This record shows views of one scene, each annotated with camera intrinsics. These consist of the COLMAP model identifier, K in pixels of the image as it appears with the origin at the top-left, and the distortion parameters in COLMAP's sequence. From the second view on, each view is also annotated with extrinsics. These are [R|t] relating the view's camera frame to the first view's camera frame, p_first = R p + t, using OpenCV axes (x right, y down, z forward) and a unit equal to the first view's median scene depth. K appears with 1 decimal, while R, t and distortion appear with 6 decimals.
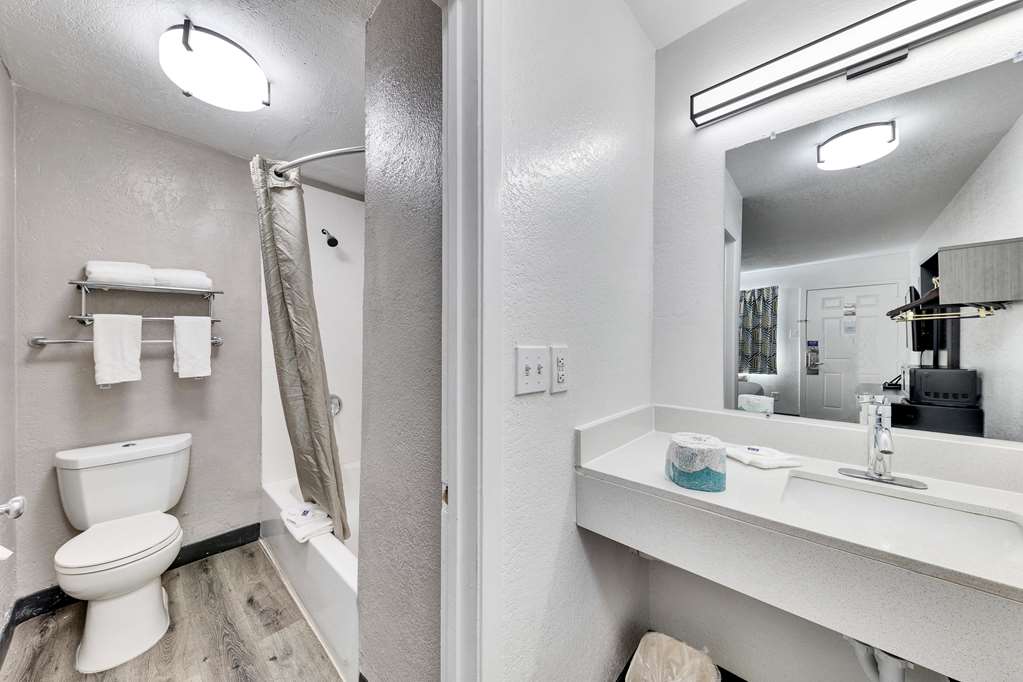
lens RADIAL K [[346.9, 0, 513.9], [0, 346.9, 340.0], [0, 0, 1]] dist [-0.000263, -0.000494]
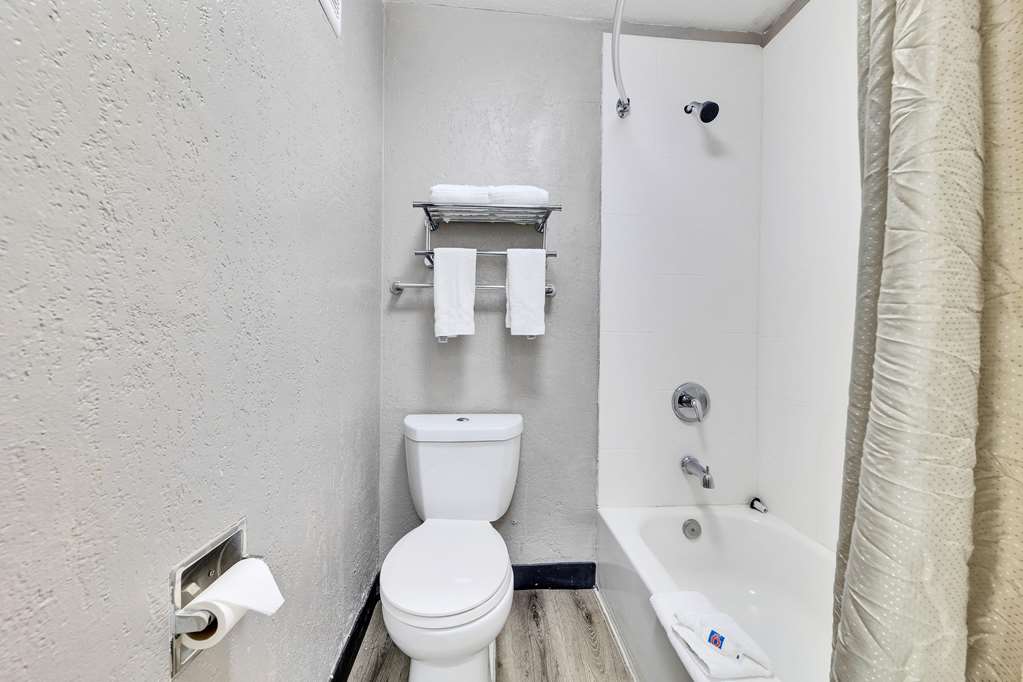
lens RADIAL K [[346.9, 0, 513.9], [0, 346.9, 340.0], [0, 0, 1]] dist [-0.000263, -0.000494]
pose [[0.729658, 0.007990, -0.683766, -0.473885], [-0.010869, 0.999941, 0.000087, 0.118971], [0.683726, 0.007368, 0.729701, 0.483386]]
